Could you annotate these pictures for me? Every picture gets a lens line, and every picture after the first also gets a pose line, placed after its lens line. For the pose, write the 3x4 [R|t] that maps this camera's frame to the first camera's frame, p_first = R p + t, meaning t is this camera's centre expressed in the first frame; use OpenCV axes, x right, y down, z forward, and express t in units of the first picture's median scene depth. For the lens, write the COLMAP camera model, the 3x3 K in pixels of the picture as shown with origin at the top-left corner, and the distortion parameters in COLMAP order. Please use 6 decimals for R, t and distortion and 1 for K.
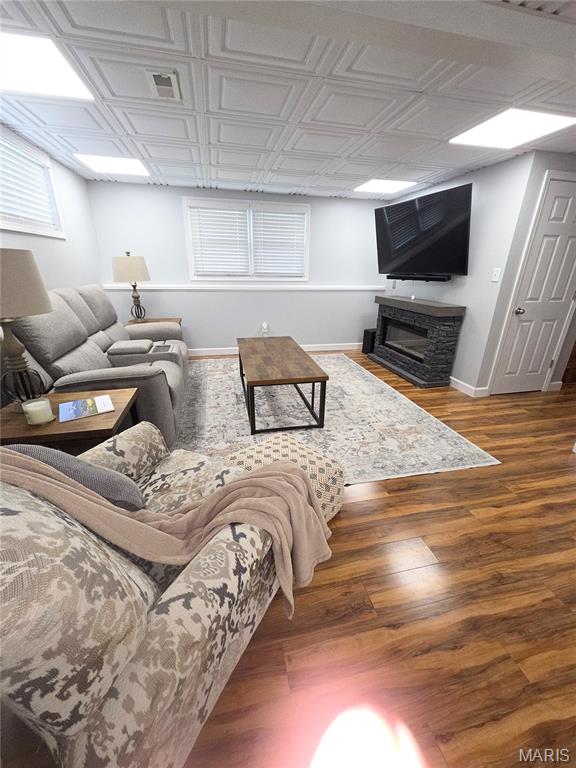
lens RADIAL K [[312.2, 0, 292.3], [0, 312.2, 386.6], [0, 0, 1]] dist [0.005678, 0.000102]
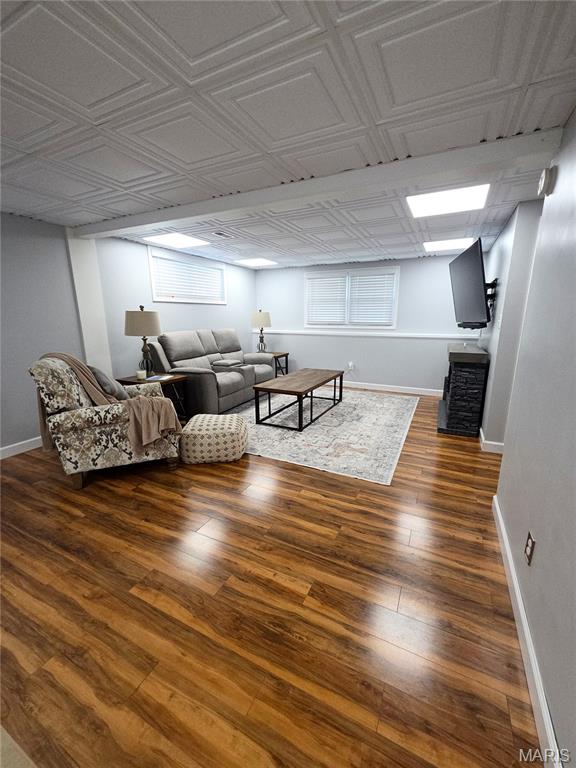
lens RADIAL K [[312.2, 0, 292.3], [0, 312.2, 386.6], [0, 0, 1]] dist [0.005678, 0.000102]
pose [[0.773321, 0.122357, -0.622096, 0.643012], [-0.217941, 0.972710, -0.079602, 0.042851], [0.595379, 0.197138, 0.778884, -0.069858]]
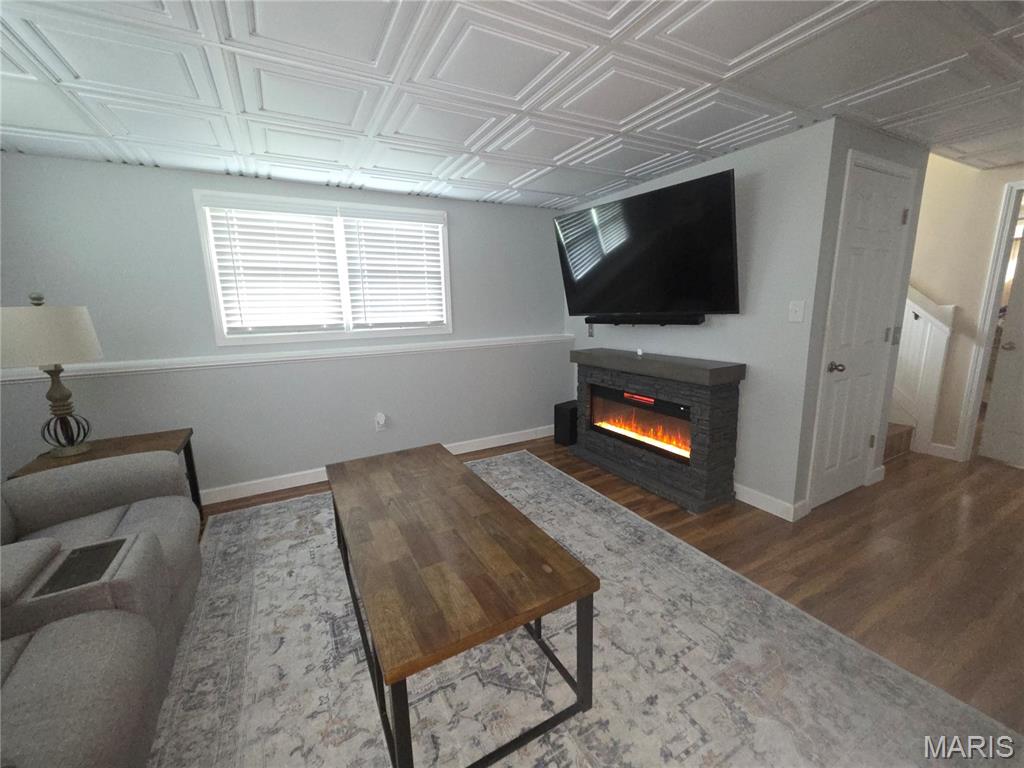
lens RADIAL K [[421.8, 0, 516.6], [0, 421.8, 378.6], [0, 0, 1]] dist [0.002513, -0.000153]
pose [[0.962422, -0.084998, 0.257914, -0.058384], [0.133332, 0.975297, -0.176119, -0.136448], [-0.236574, 0.203889, 0.949980, 0.330312]]
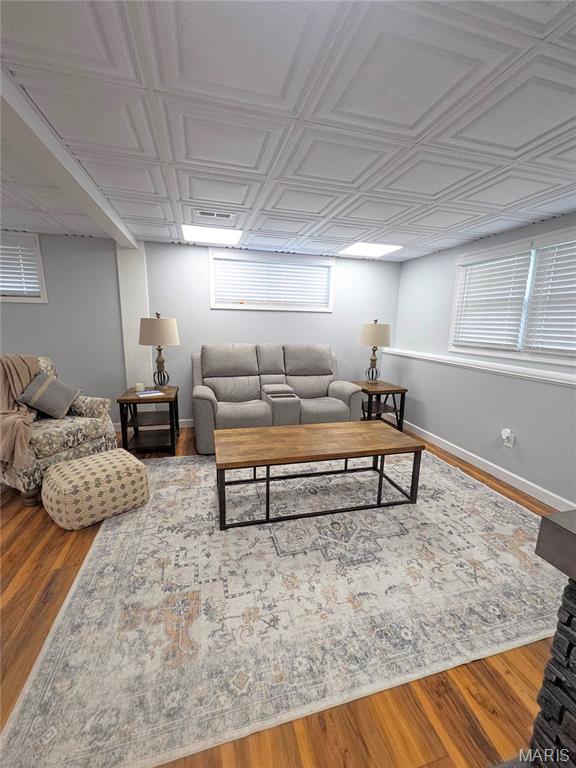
lens RADIAL K [[316.4, 0, 292.2], [0, 316.4, 393.3], [0, 0, 1]] dist [0.002513, -0.000153]
pose [[0.043364, 0.202383, -0.978346, 0.587437], [-0.385273, 0.906909, 0.170529, -0.275058], [0.921783, 0.369536, 0.117300, 0.698466]]
